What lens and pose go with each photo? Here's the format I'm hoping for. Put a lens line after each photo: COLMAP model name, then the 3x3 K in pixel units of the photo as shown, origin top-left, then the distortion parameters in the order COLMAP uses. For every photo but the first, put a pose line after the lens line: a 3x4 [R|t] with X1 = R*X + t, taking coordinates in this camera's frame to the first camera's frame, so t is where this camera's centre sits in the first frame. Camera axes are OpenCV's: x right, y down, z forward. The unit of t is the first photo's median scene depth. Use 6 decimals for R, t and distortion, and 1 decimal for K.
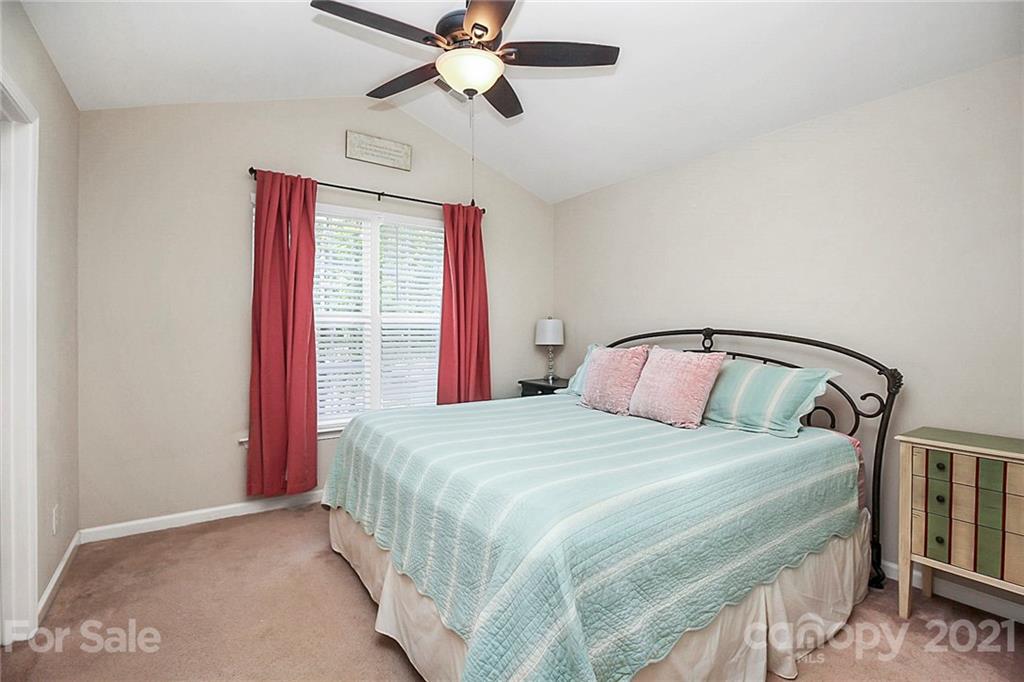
lens RADIAL K [[493.6, 0, 509.5], [0, 493.6, 331.6], [0, 0, 1]] dist [-0.005057, -0.000904]
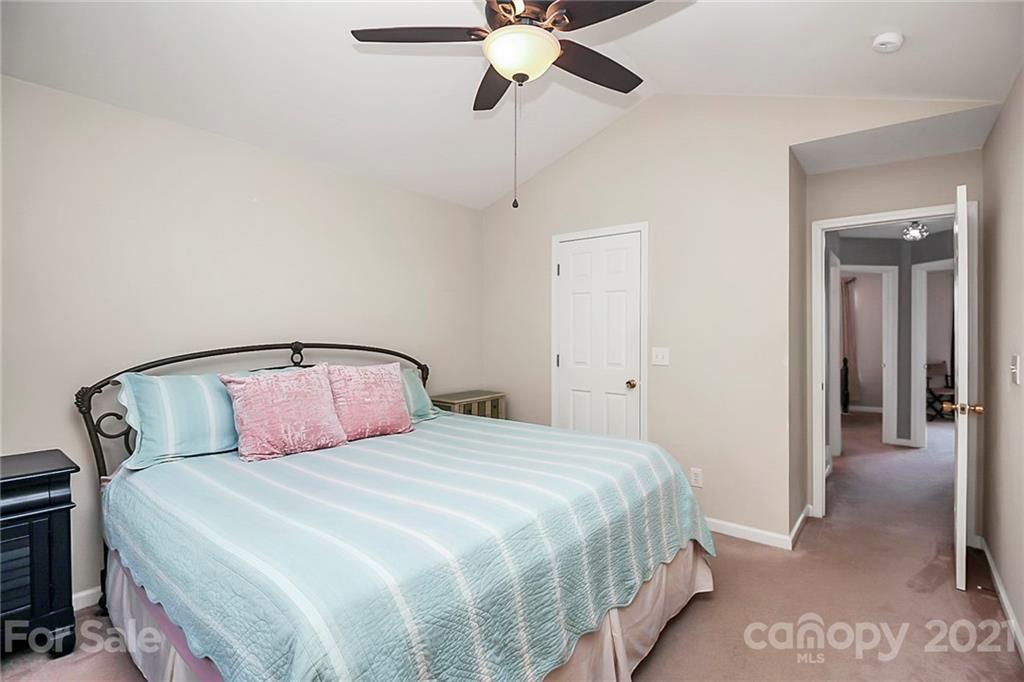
lens RADIAL K [[493.6, 0, 509.5], [0, 493.6, 331.6], [0, 0, 1]] dist [-0.005057, -0.000904]
pose [[-0.308202, -0.003113, 0.951316, -0.637952], [0.006854, 0.999961, 0.005492, -0.029939], [-0.951296, 0.008213, -0.308169, 0.903616]]
